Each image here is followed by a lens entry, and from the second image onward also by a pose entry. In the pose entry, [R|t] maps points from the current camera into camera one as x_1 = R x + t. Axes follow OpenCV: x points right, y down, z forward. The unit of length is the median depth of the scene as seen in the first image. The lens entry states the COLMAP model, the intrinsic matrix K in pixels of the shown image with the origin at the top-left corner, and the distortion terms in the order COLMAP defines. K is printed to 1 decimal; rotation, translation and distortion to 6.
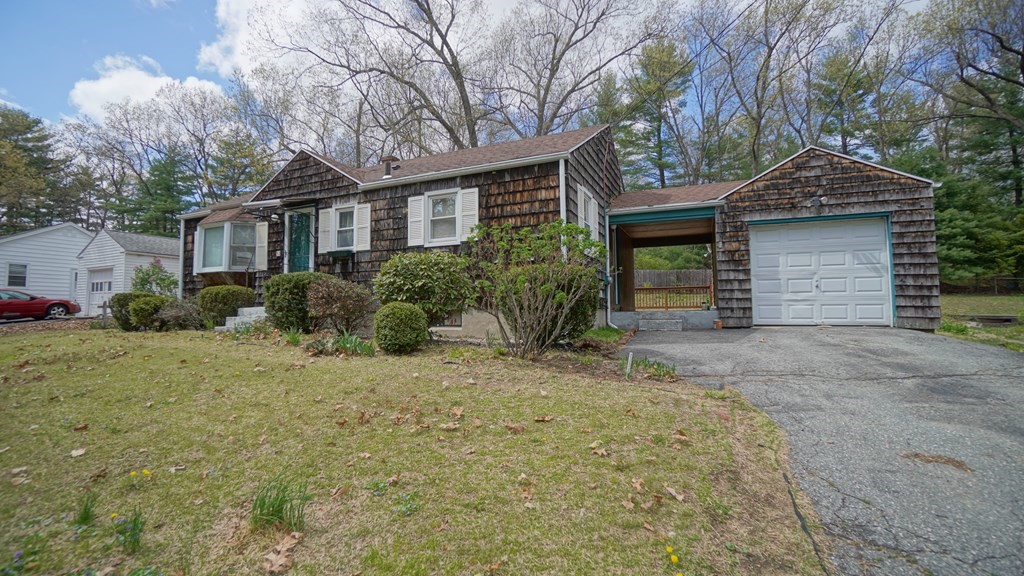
lens RADIAL K [[450.0, 0, 511.0], [0, 450.0, 287.6], [0, 0, 1]] dist [-0.051821, 0.008901]
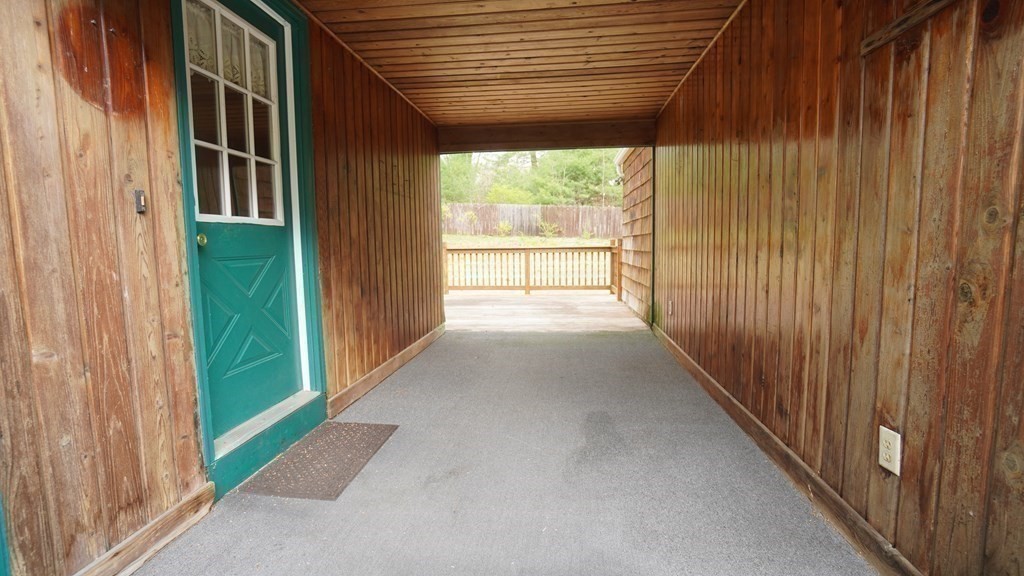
lens RADIAL K [[450.0, 0, 512.4], [0, 450.0, 285.2], [0, 0, 1]] dist [-0.051821, 0.008901]
pose [[0.955228, -0.035617, 0.293718, 0.095429], [-0.009597, 0.988475, 0.151078, -0.020560], [-0.295714, -0.147133, 0.943878, 0.273923]]
